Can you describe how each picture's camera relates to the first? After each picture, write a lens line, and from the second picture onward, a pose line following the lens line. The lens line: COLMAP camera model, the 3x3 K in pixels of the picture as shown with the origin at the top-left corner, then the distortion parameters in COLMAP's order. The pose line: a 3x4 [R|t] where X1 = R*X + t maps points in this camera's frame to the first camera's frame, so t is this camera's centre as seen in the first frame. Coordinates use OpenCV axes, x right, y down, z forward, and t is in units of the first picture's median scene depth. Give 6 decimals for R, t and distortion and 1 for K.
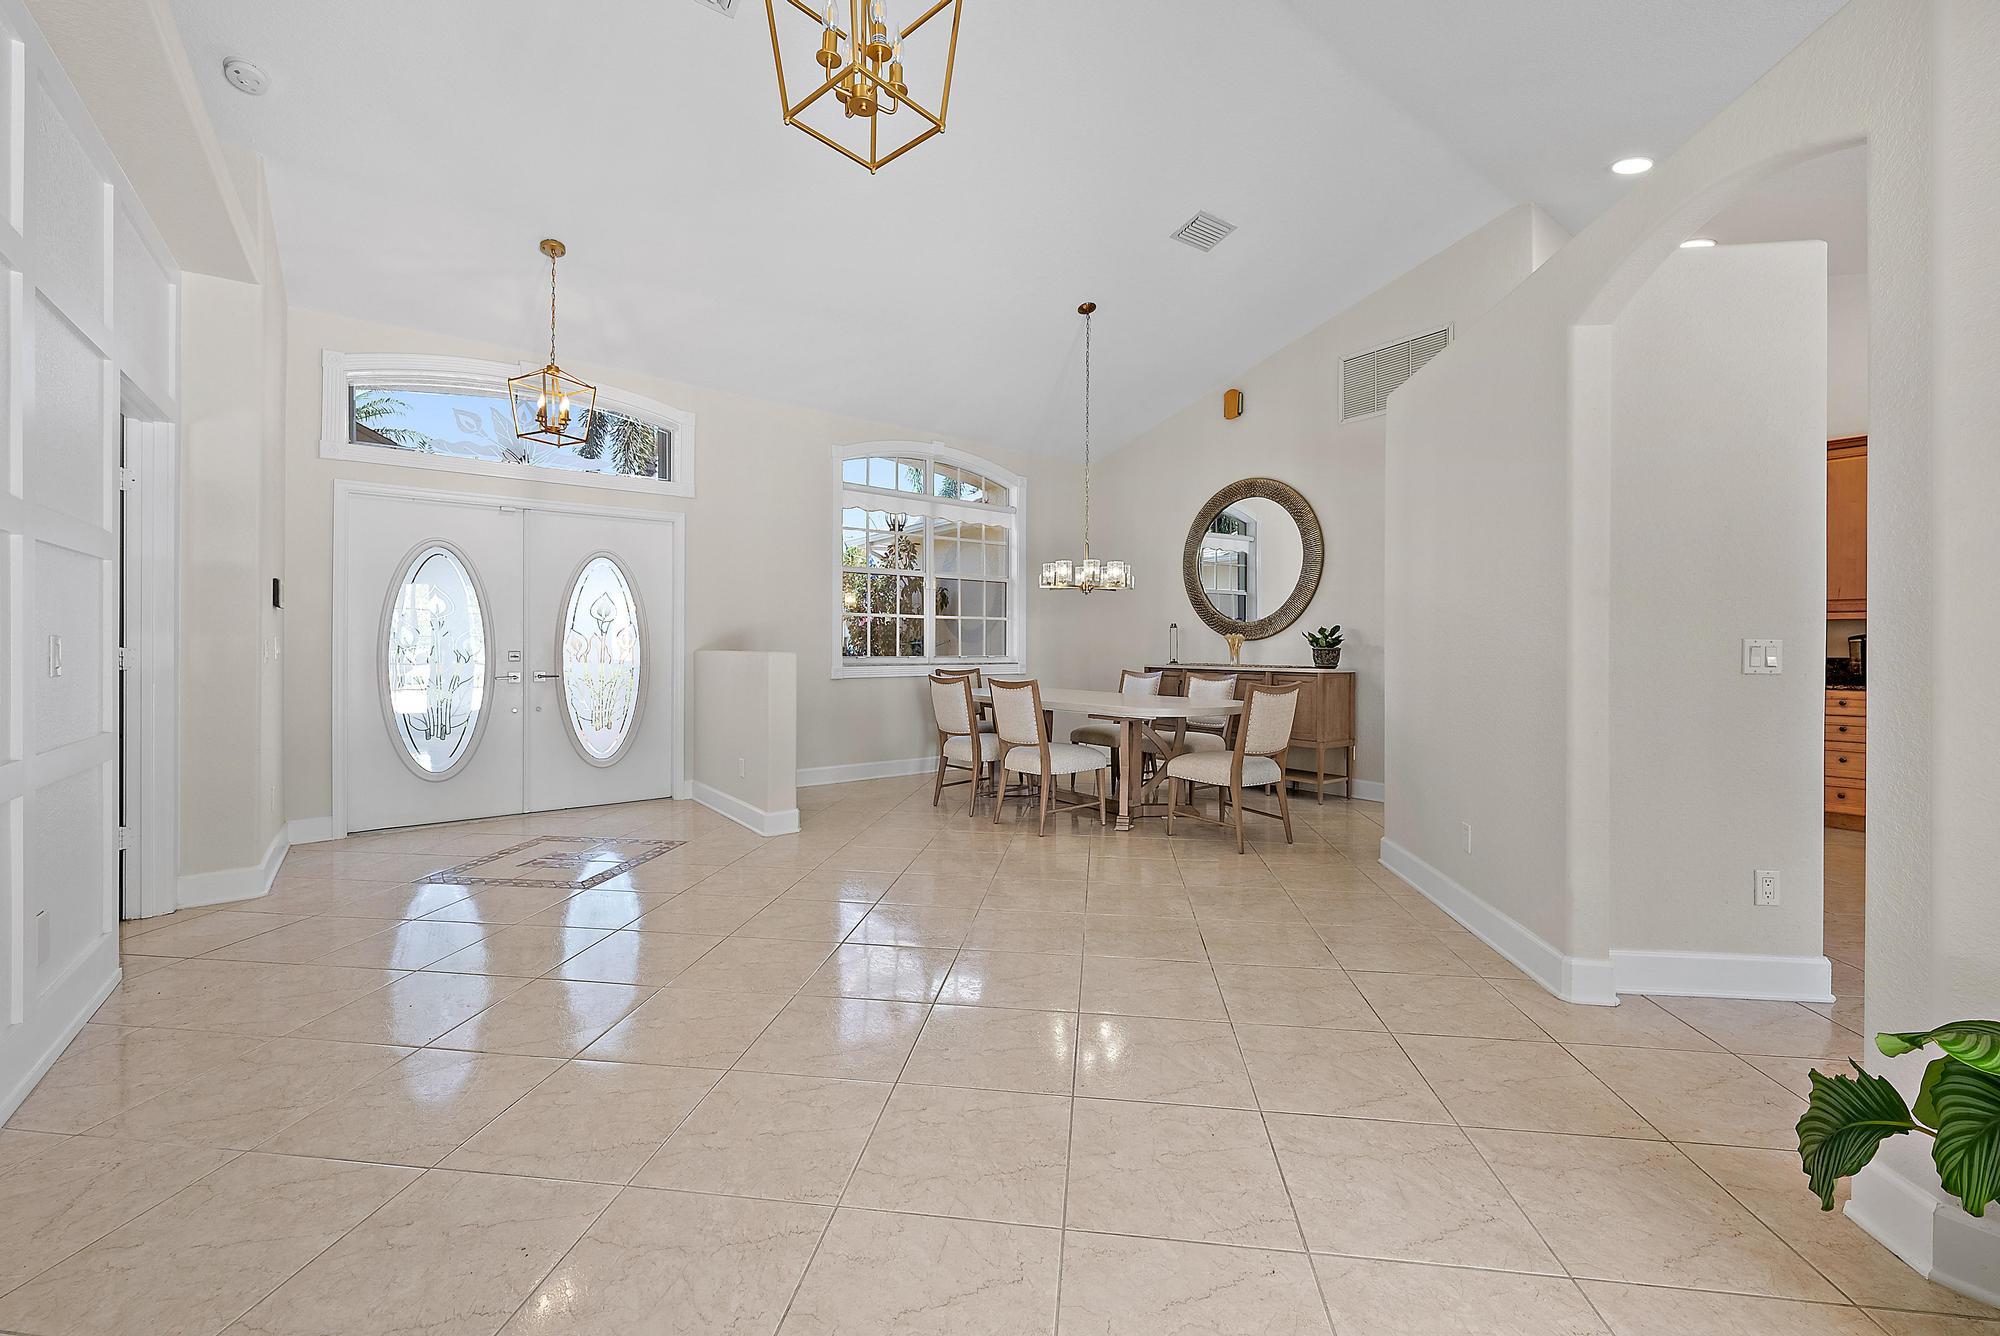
lens RADIAL K [[783.5, 0, 1007.4], [0, 783.5, 649.2], [0, 0, 1]] dist [0.000582, 0.000093]
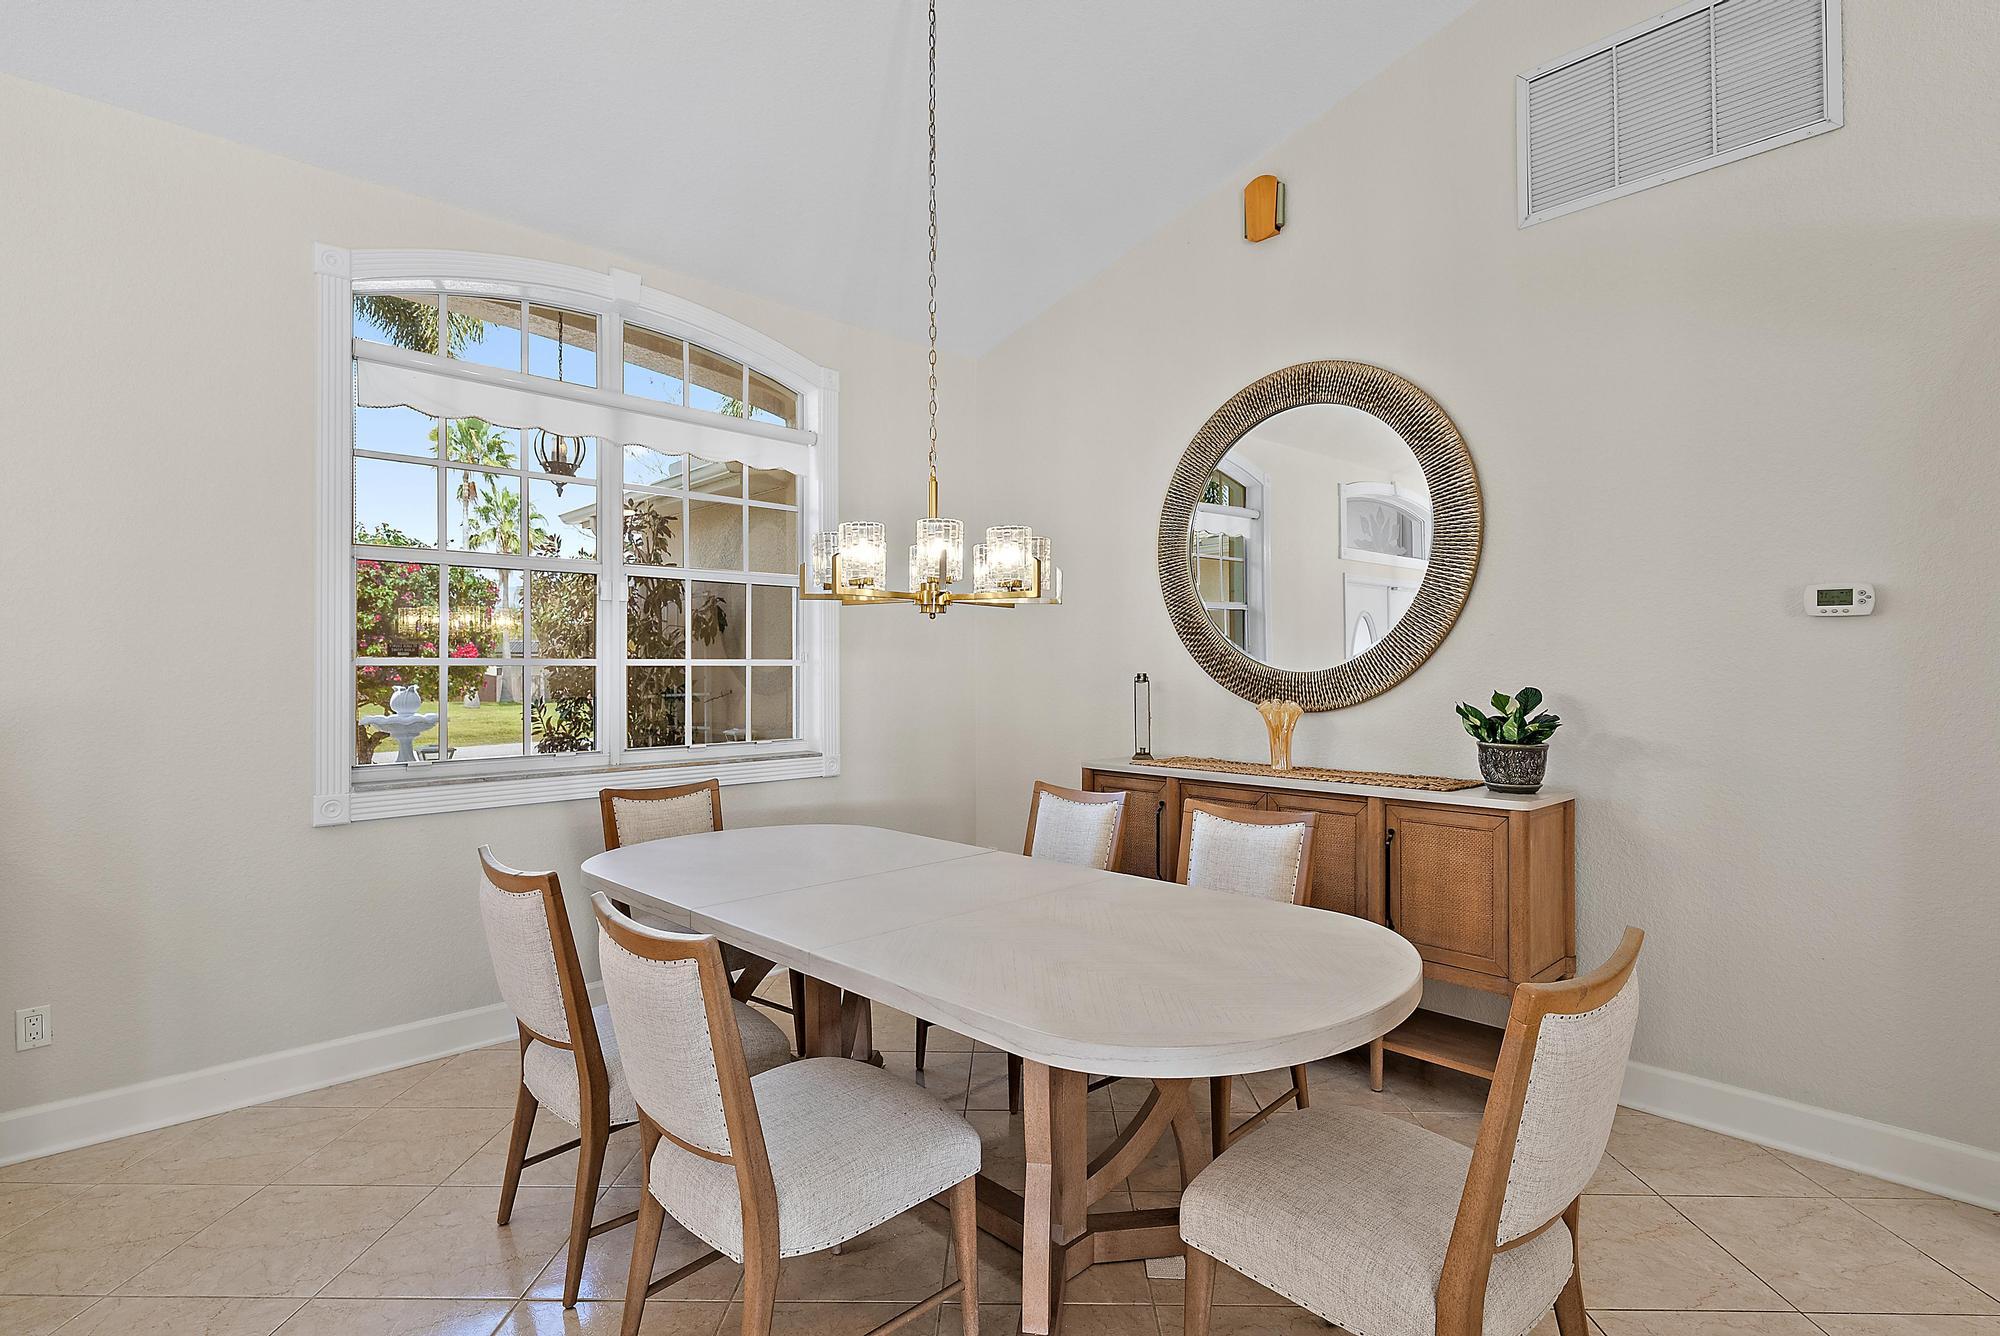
lens RADIAL K [[975.9, 0, 1000.2], [0, 975.9, 654.2], [0, 0, 1]] dist [0.000402, 0.000096]
pose [[0.994987, -0.005416, 0.099859, 0.074192], [0.007249, 0.999812, -0.017998, -0.037603], [-0.099743, 0.018632, 0.994839, 0.459756]]
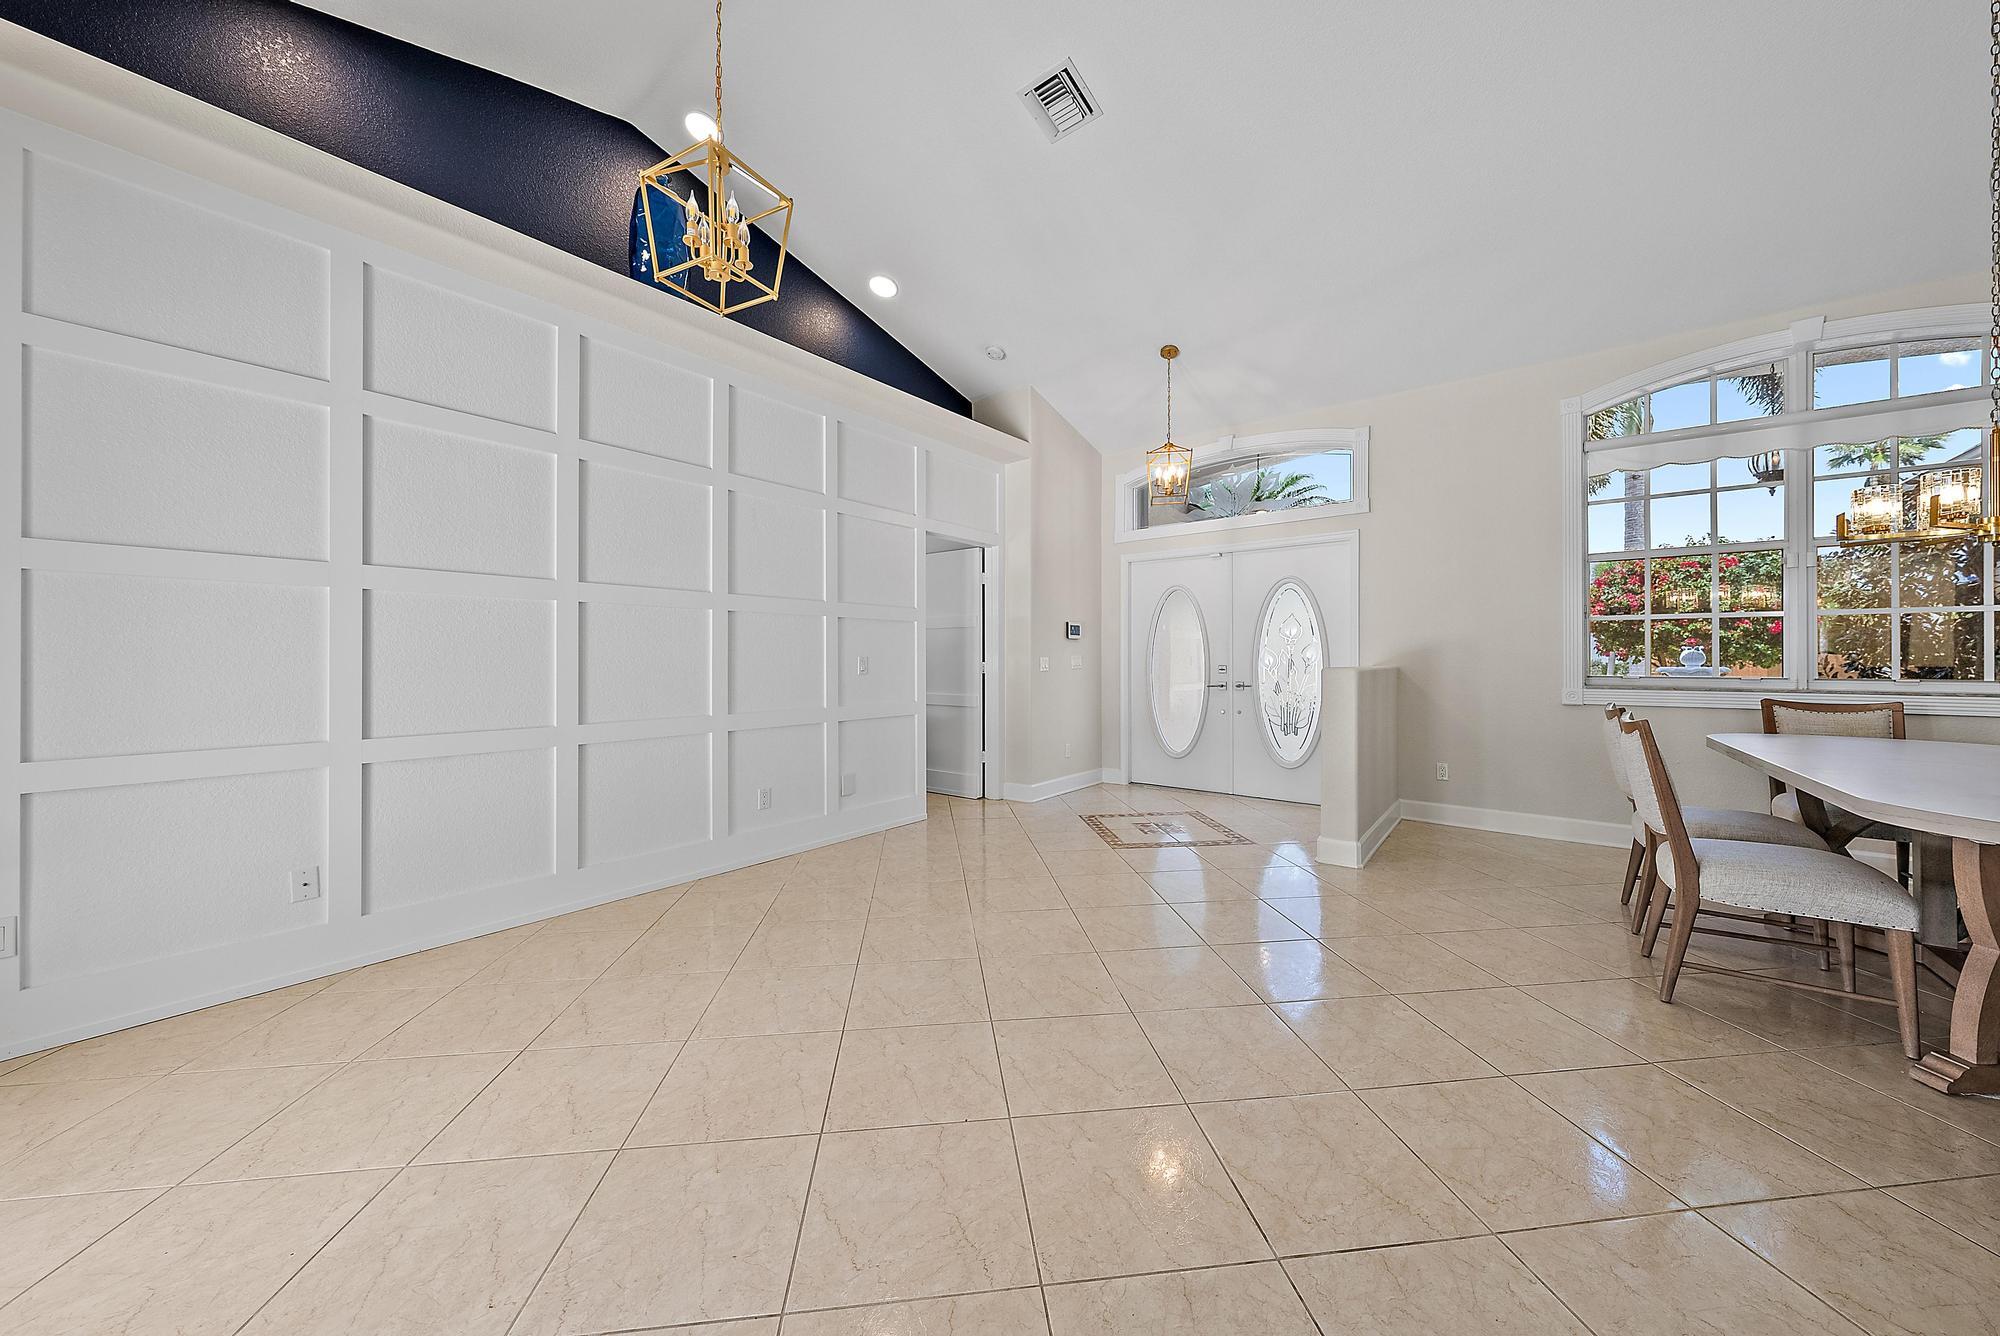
lens RADIAL K [[684.0, 0, 1010.3], [0, 684.0, 658.5], [0, 0, 1]] dist [-0.002305, -0.000239]
pose [[0.248806, -0.002035, -0.968551, 0.284266], [-0.005138, 0.999981, -0.003421, -0.001951], [0.968540, 0.005827, 0.248791, 0.303453]]
